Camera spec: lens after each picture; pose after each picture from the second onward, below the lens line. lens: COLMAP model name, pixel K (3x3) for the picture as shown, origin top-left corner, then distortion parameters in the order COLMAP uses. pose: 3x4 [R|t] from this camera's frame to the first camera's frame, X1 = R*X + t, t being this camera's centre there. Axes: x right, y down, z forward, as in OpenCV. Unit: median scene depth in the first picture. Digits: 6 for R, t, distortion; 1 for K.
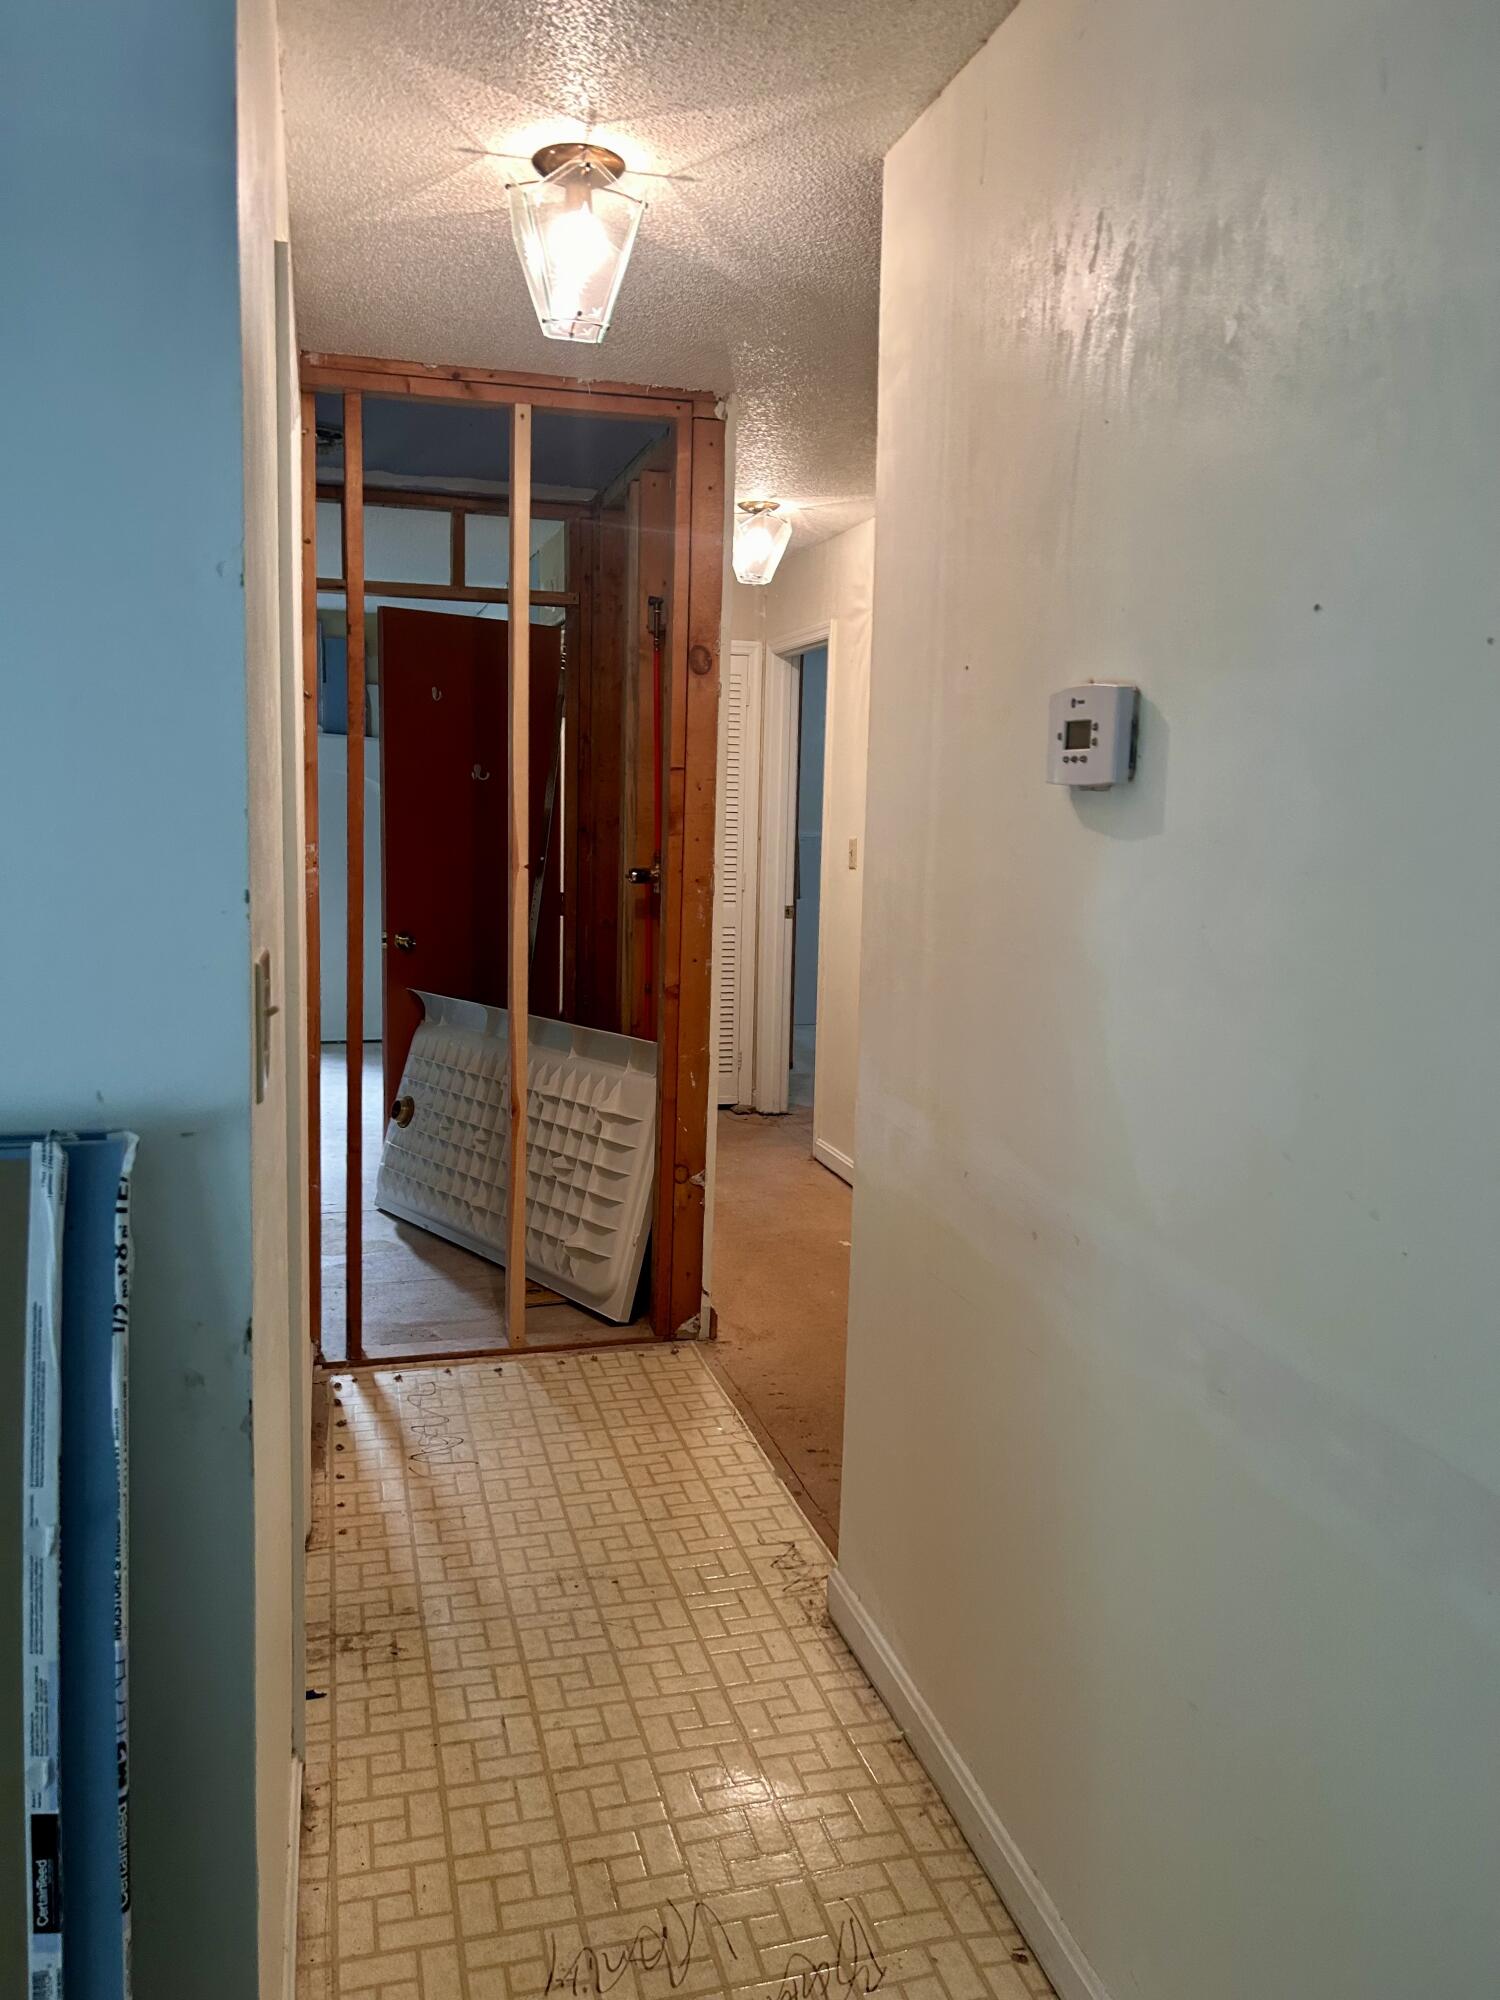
lens RADIAL K [[1498.1, 0, 709.0], [0, 1498.1, 998.4], [0, 0, 1]] dist [0.054083, -0.065449]
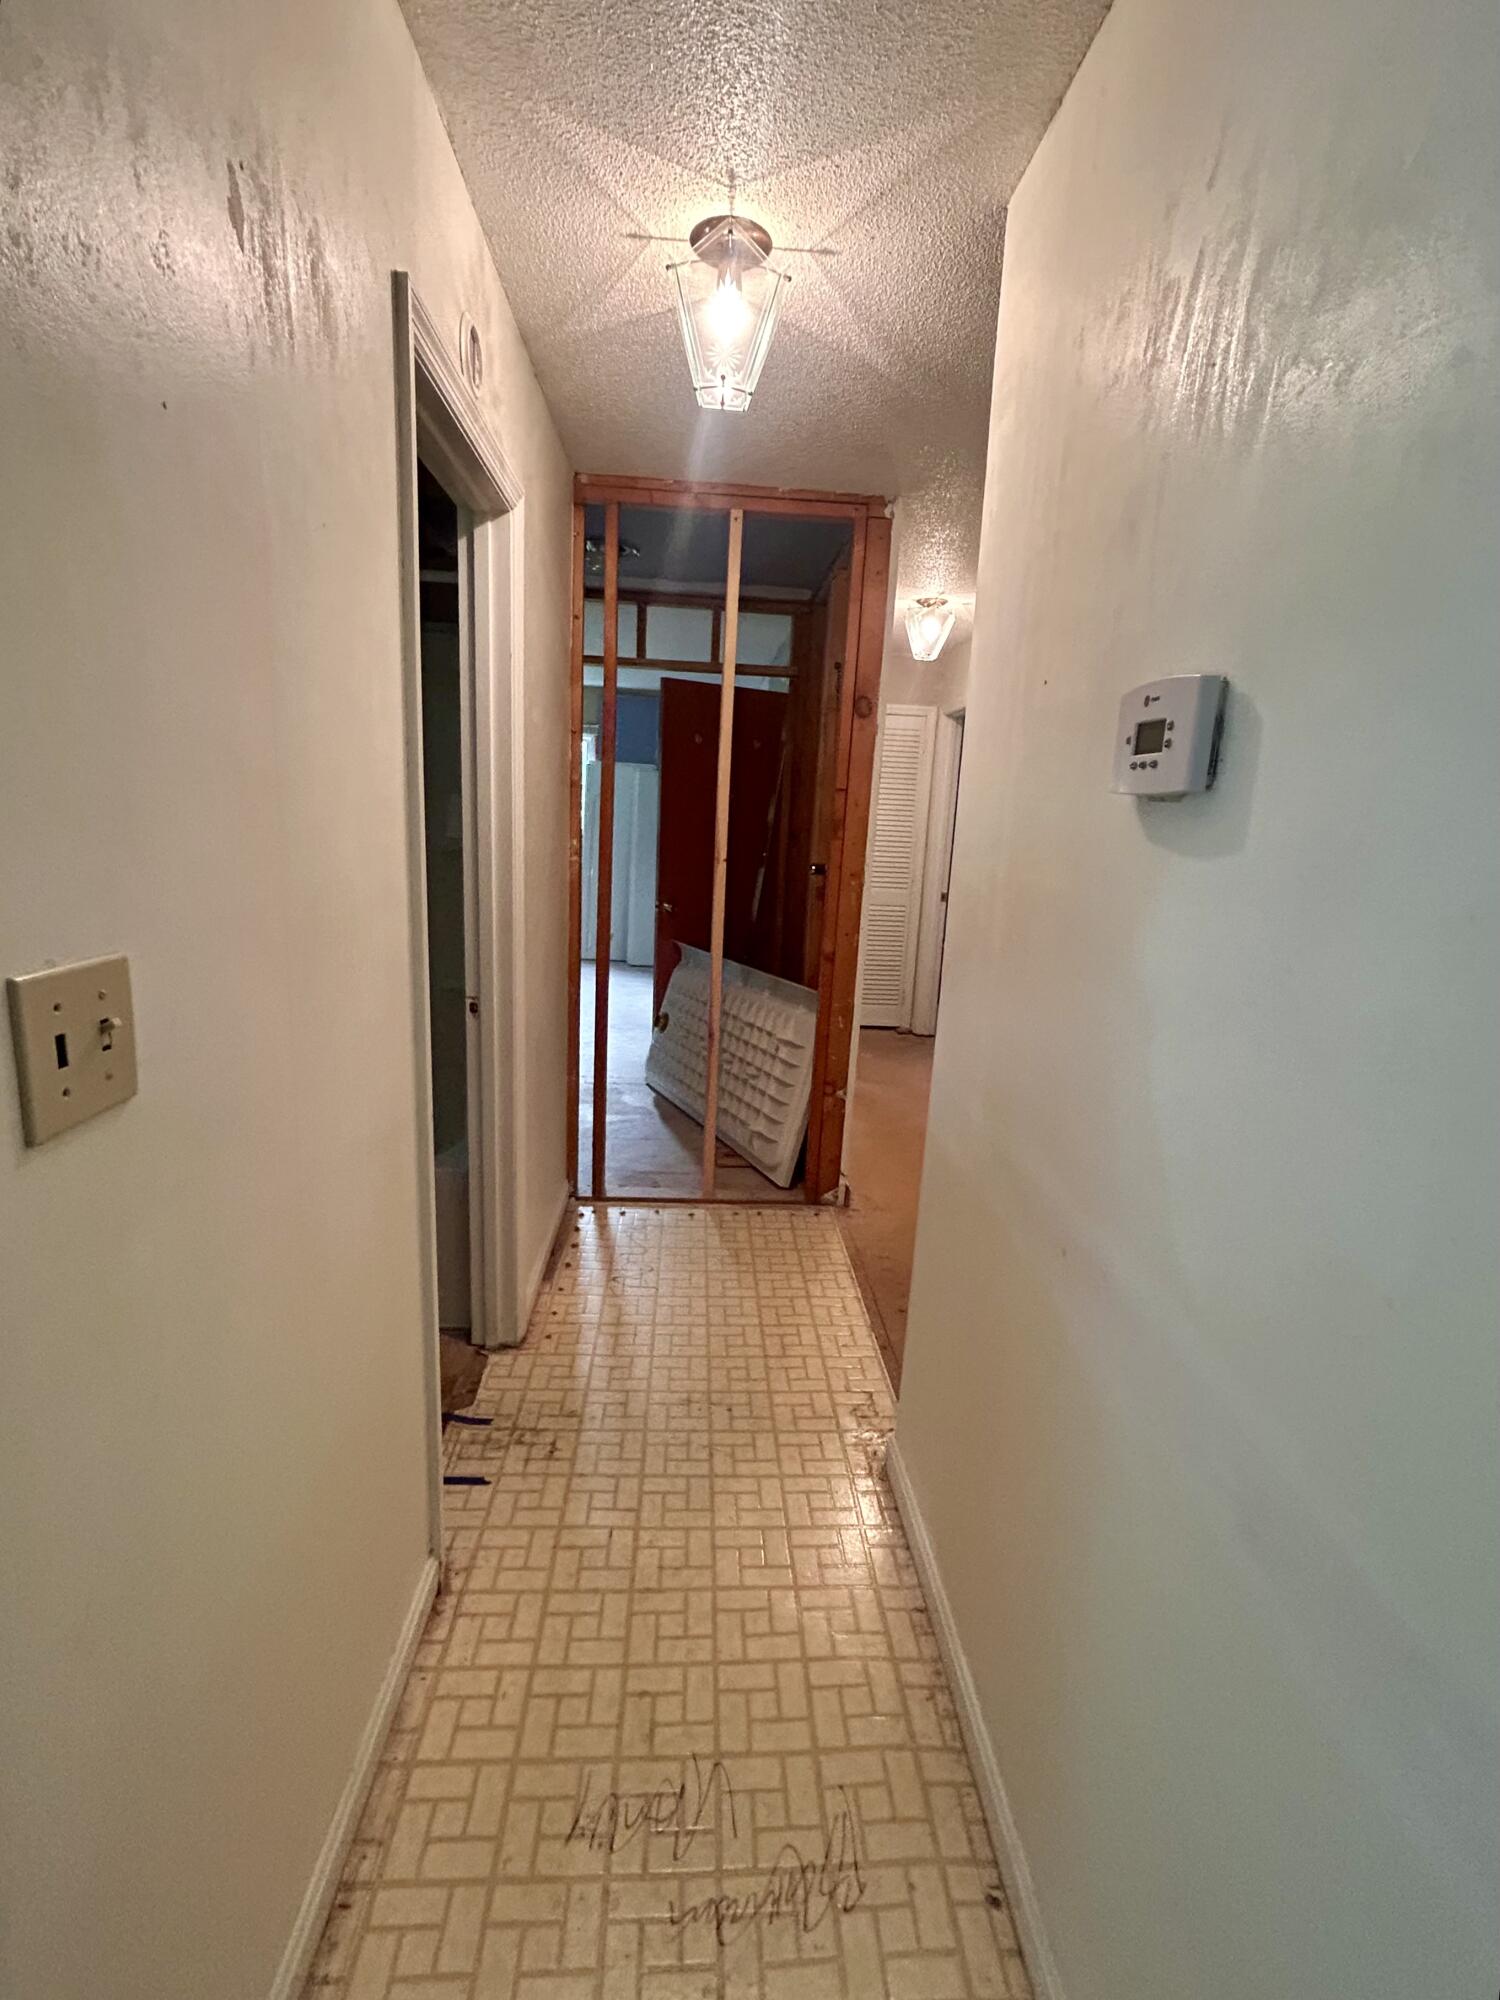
lens RADIAL K [[886.9, 0, 745.1], [0, 886.9, 1001.5], [0, 0, 1]] dist [-0.008844, 0.007080]
pose [[0.979921, 0.065530, -0.188311, 0.070270], [-0.051949, 0.995740, 0.076180, -0.027462], [0.192501, -0.064868, 0.979150, 0.252994]]
